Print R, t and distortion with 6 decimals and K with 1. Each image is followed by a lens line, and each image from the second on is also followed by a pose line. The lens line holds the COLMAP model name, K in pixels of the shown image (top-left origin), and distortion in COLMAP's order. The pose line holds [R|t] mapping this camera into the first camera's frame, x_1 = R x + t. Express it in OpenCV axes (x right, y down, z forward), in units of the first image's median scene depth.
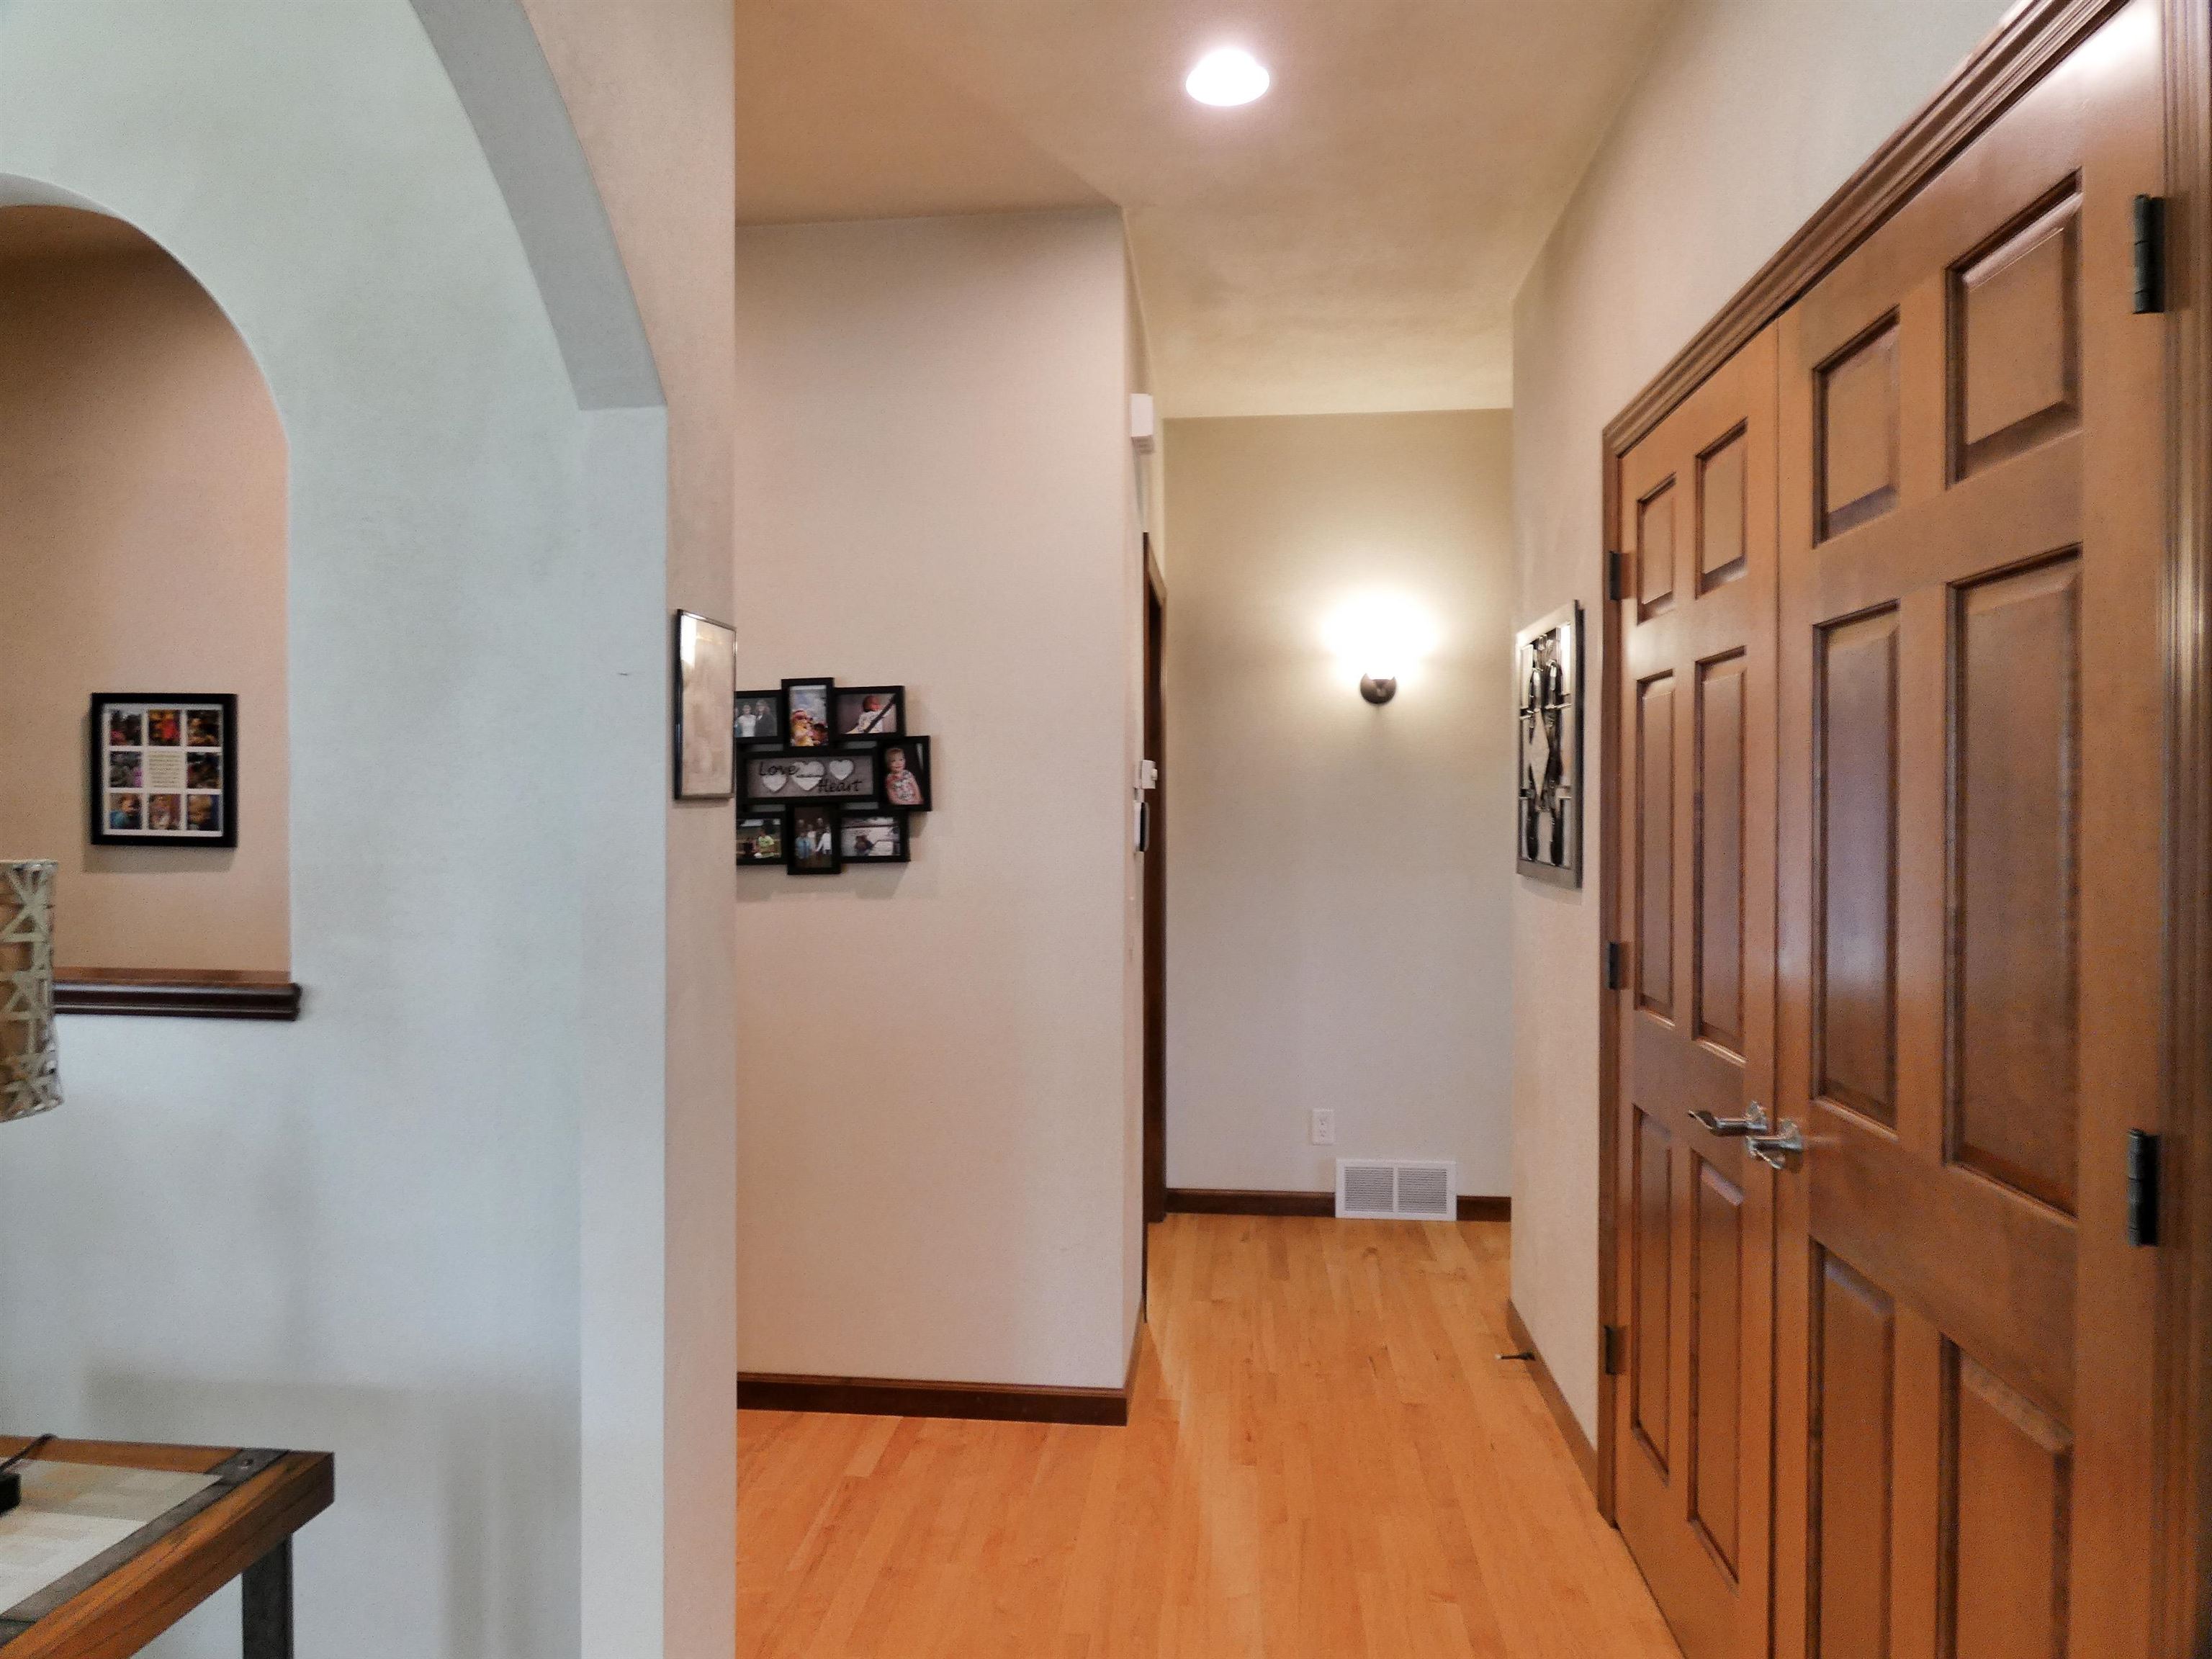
lens RADIAL K [[1365.6, 0, 1122.5], [0, 1365.6, 825.4], [0, 0, 1]] dist [-0.005193, -0.006833]
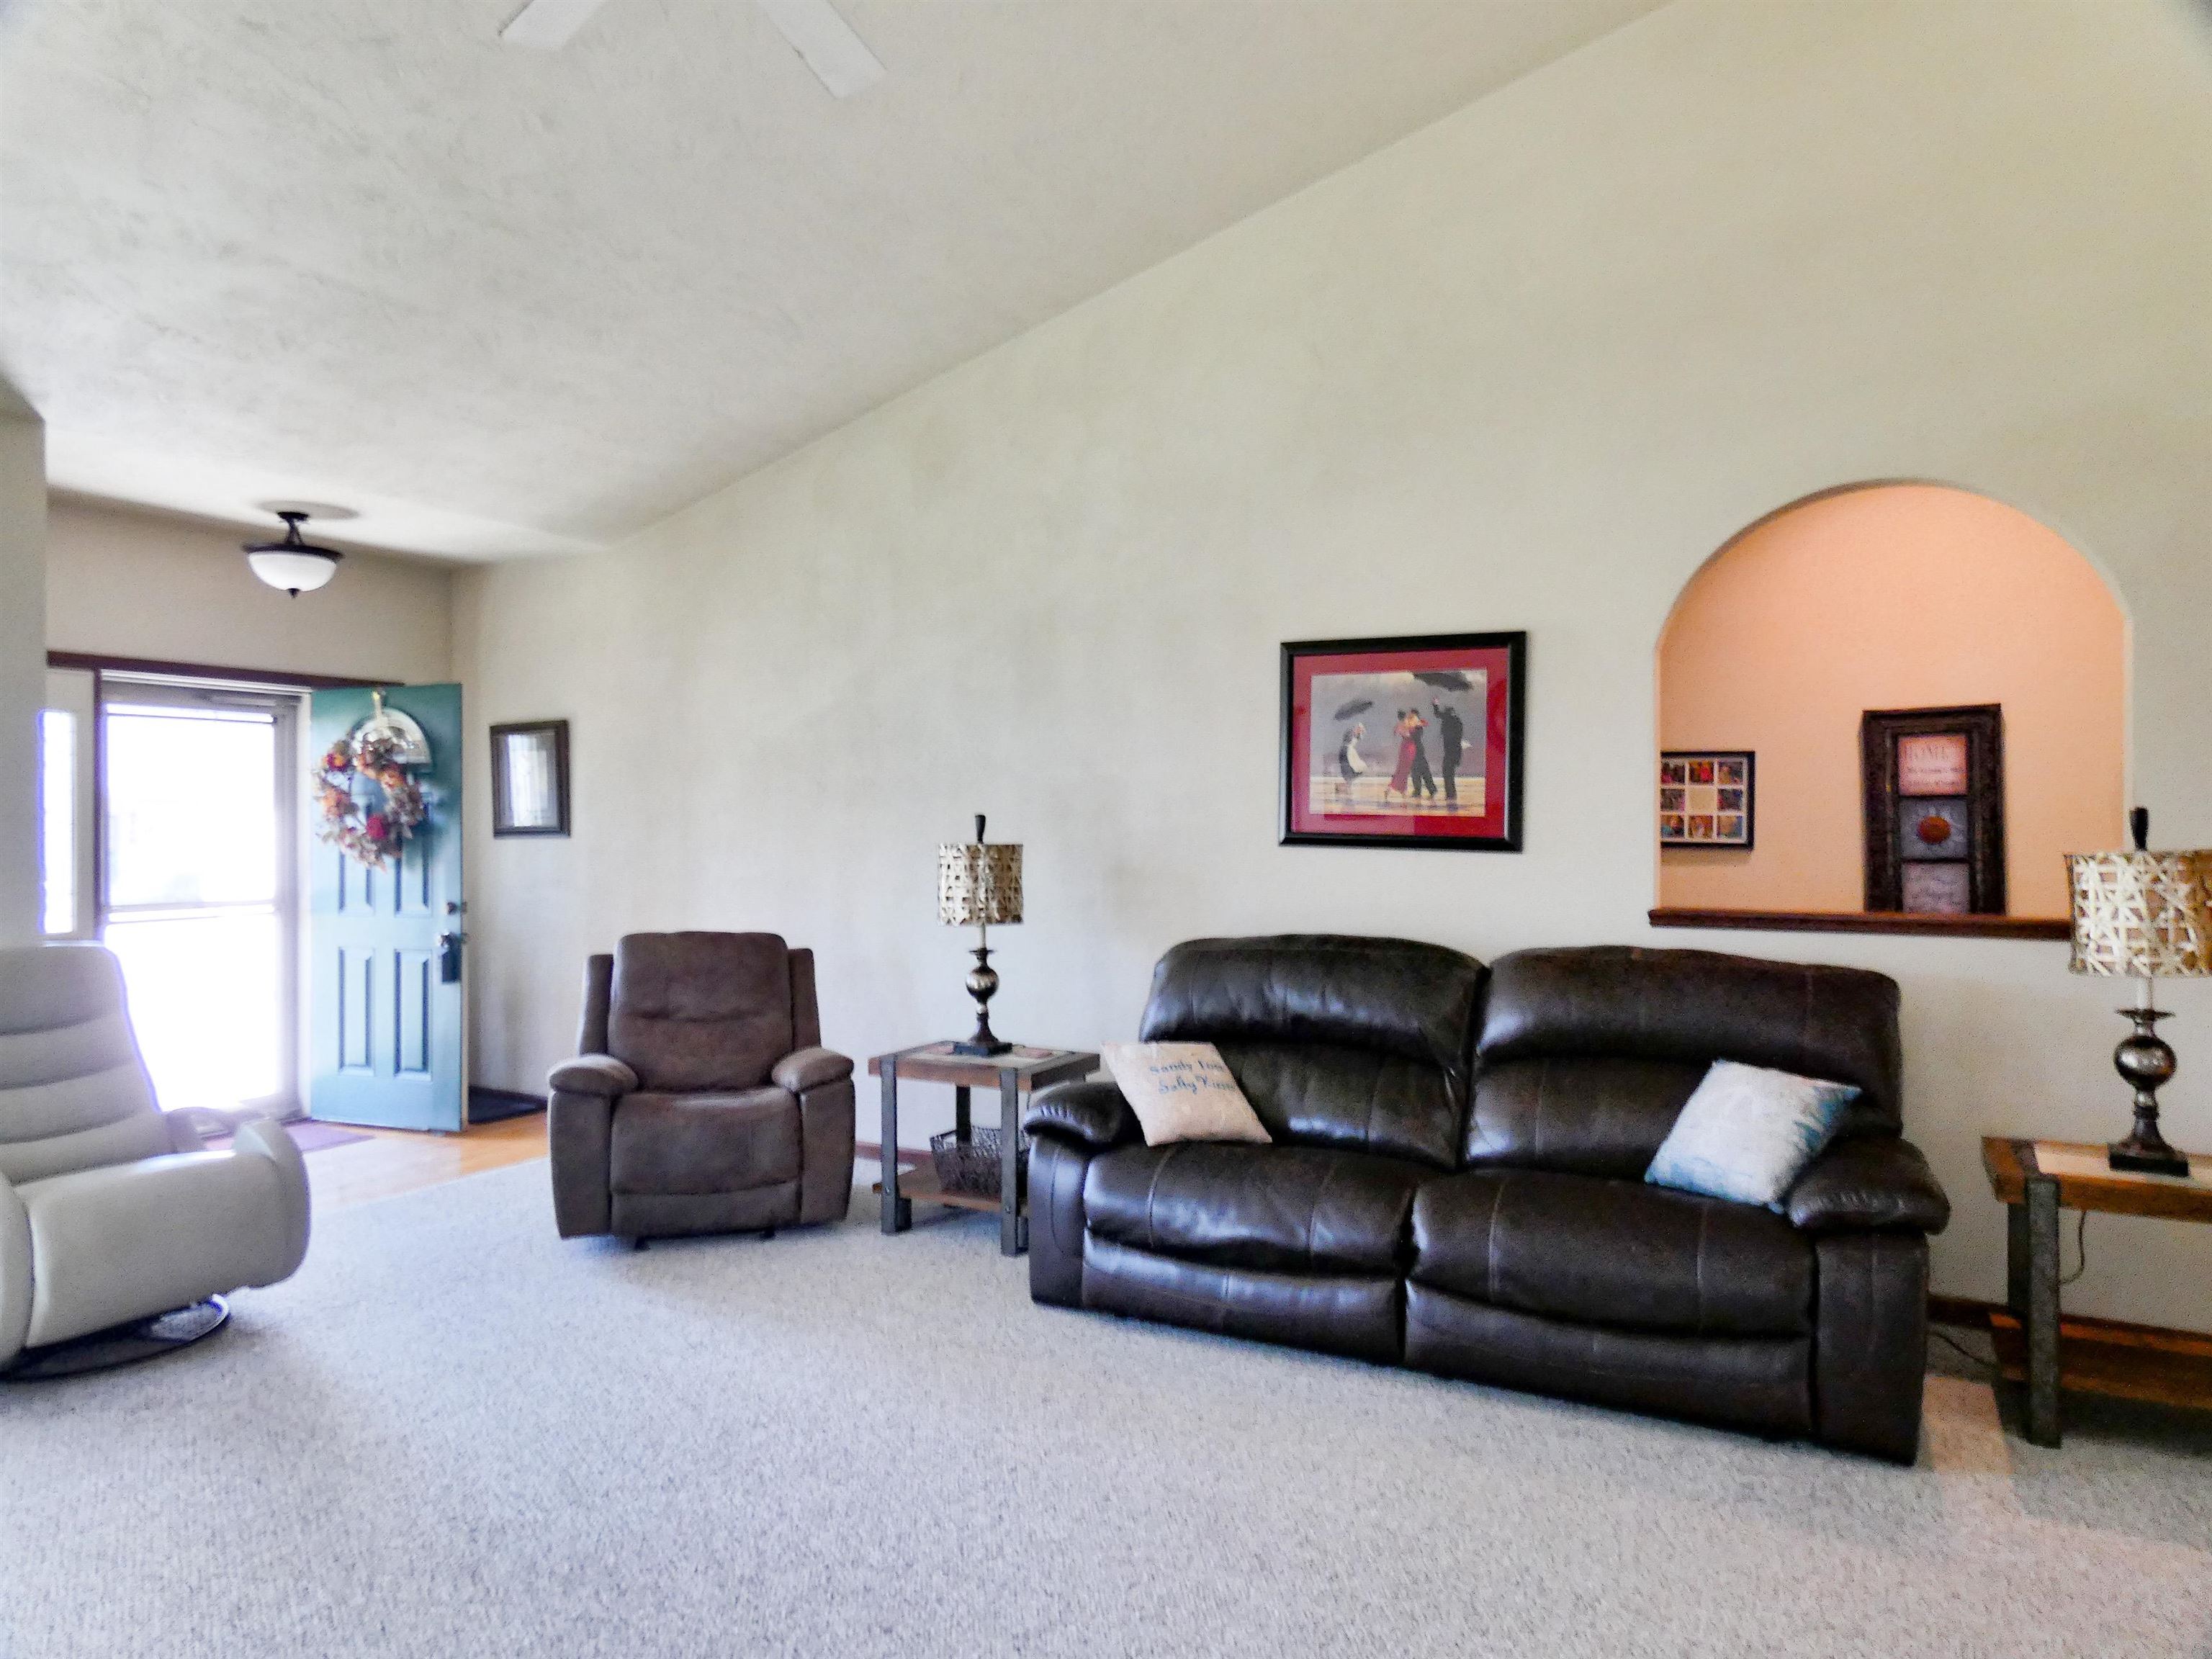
lens RADIAL K [[1365.6, 0, 1106.6], [0, 1365.6, 819.6], [0, 0, 1]] dist [-0.005193, -0.006833]
pose [[0.912960, -0.005893, -0.408007, -0.733031], [-0.000175, 0.999890, -0.014834, 0.006088], [0.408050, 0.013614, 0.912858, -0.760853]]
